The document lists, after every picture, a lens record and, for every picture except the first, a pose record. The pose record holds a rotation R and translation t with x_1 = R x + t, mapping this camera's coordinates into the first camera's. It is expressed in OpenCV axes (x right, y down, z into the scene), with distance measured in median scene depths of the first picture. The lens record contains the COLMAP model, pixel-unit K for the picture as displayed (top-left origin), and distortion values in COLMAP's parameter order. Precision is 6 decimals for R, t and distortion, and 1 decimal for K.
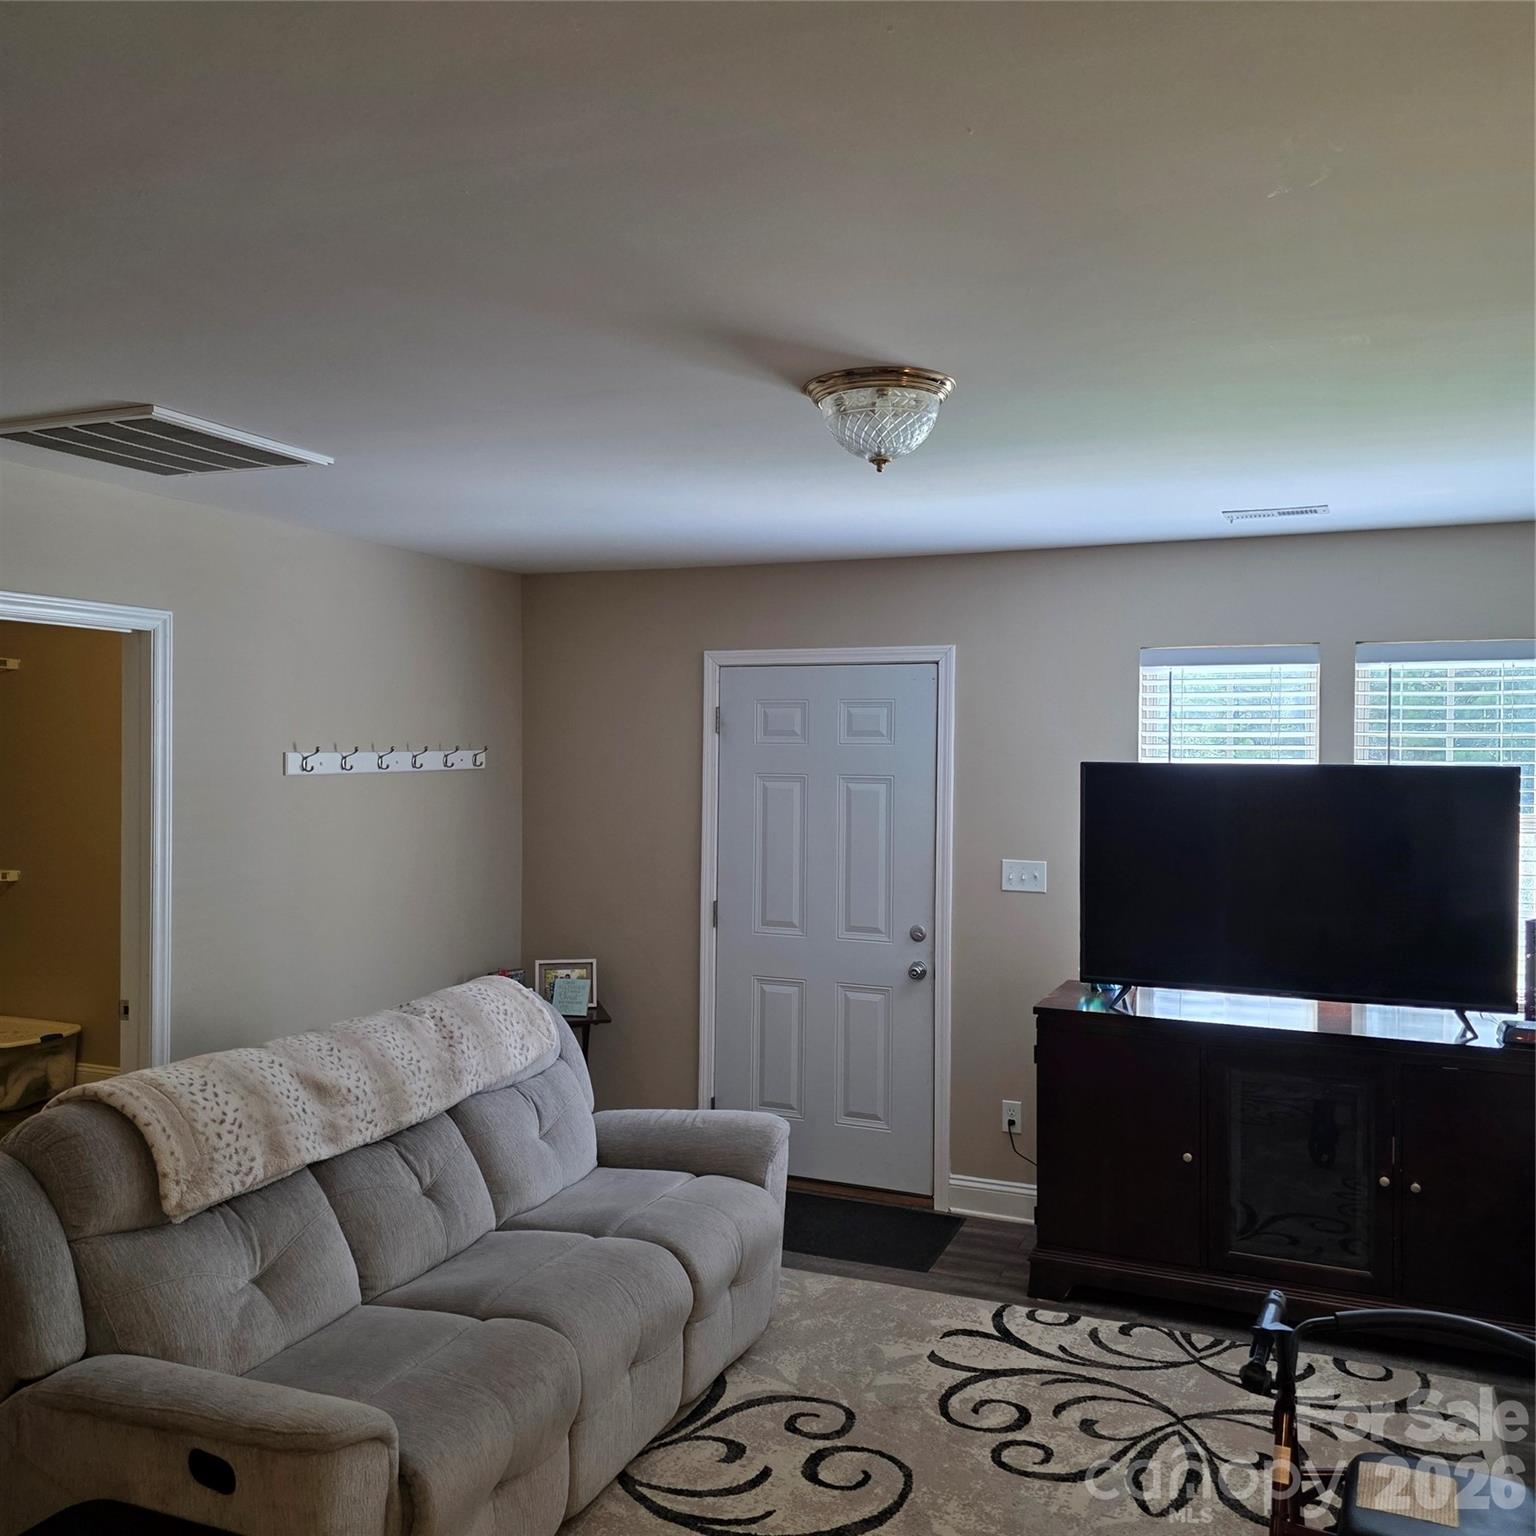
lens RADIAL K [[1380.6, 0, 756.4], [0, 1380.6, 763.1], [0, 0, 1]] dist [0.088444, -0.102589]
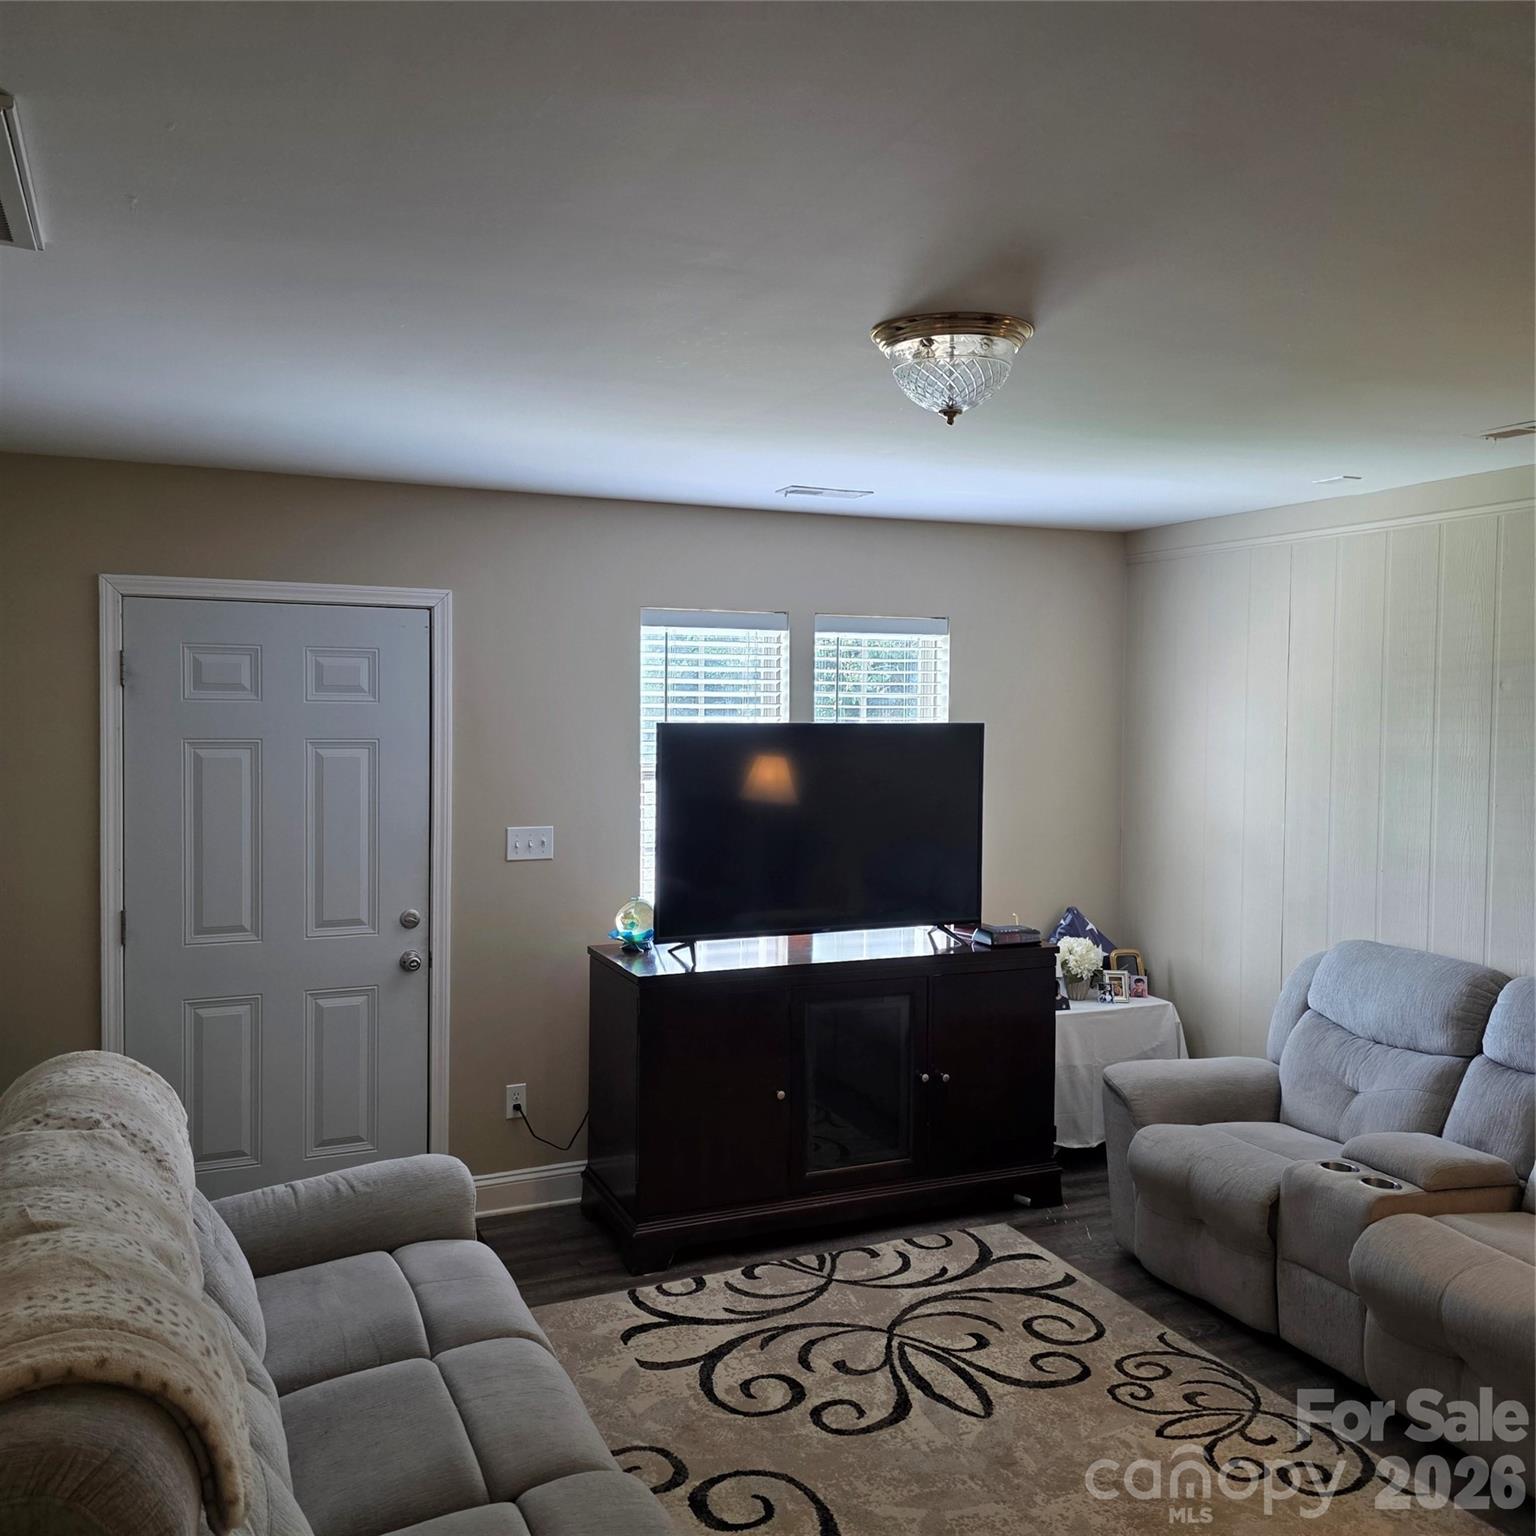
lens RADIAL K [[1380.6, 0, 766.6], [0, 1380.6, 763.8], [0, 0, 1]] dist [0.088444, -0.102589]
pose [[0.678163, -0.033490, 0.734148, -0.451686], [0.003408, 0.999094, 0.042428, -0.013658], [-0.734903, -0.026271, 0.677663, 0.294351]]
